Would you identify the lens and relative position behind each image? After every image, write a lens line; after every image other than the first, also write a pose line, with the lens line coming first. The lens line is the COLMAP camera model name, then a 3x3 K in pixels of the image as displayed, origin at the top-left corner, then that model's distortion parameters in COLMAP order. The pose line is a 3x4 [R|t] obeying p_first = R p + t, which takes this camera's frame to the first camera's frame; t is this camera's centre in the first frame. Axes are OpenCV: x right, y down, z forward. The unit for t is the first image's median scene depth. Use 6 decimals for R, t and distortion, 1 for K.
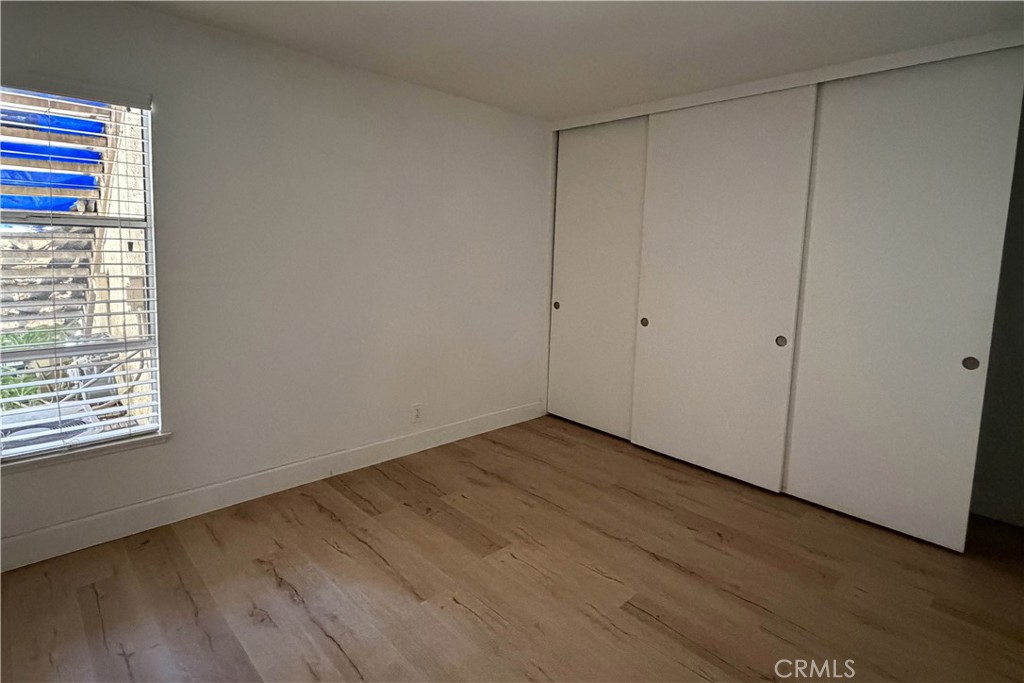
lens RADIAL K [[527.6, 0, 511.0], [0, 527.6, 317.4], [0, 0, 1]] dist [0.000899, -0.000003]
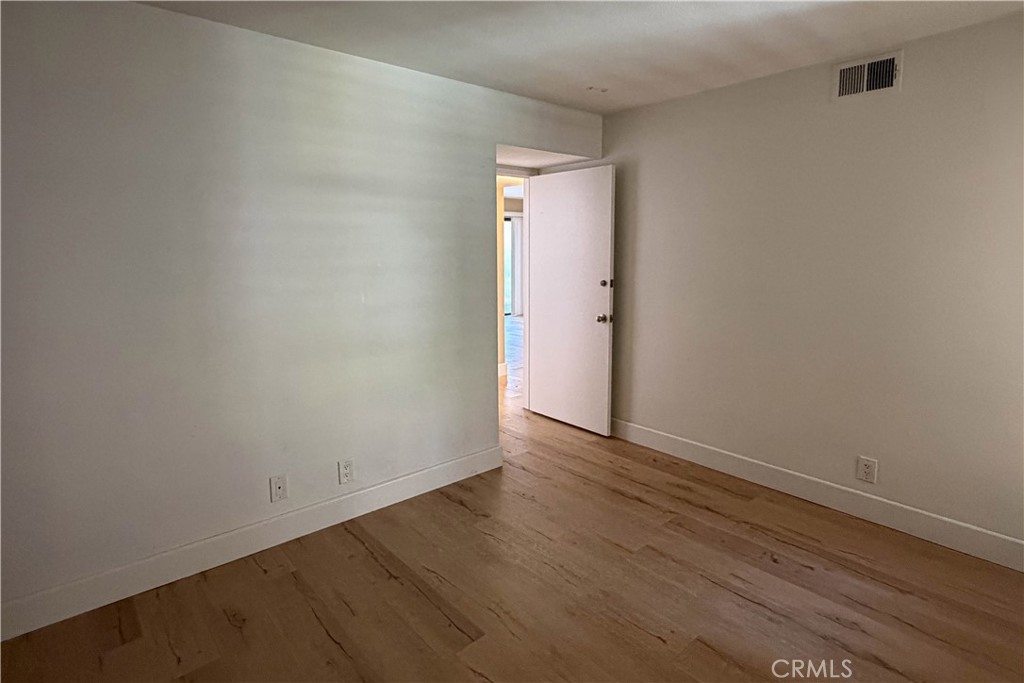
lens RADIAL K [[527.6, 0, 511.0], [0, 527.6, 317.4], [0, 0, 1]] dist [0.000899, -0.000003]
pose [[-0.999038, -0.034329, 0.027274, 0.162120], [-0.026025, 0.964930, 0.261213, -0.252950], [-0.035284, 0.260252, -0.964896, 1.857985]]
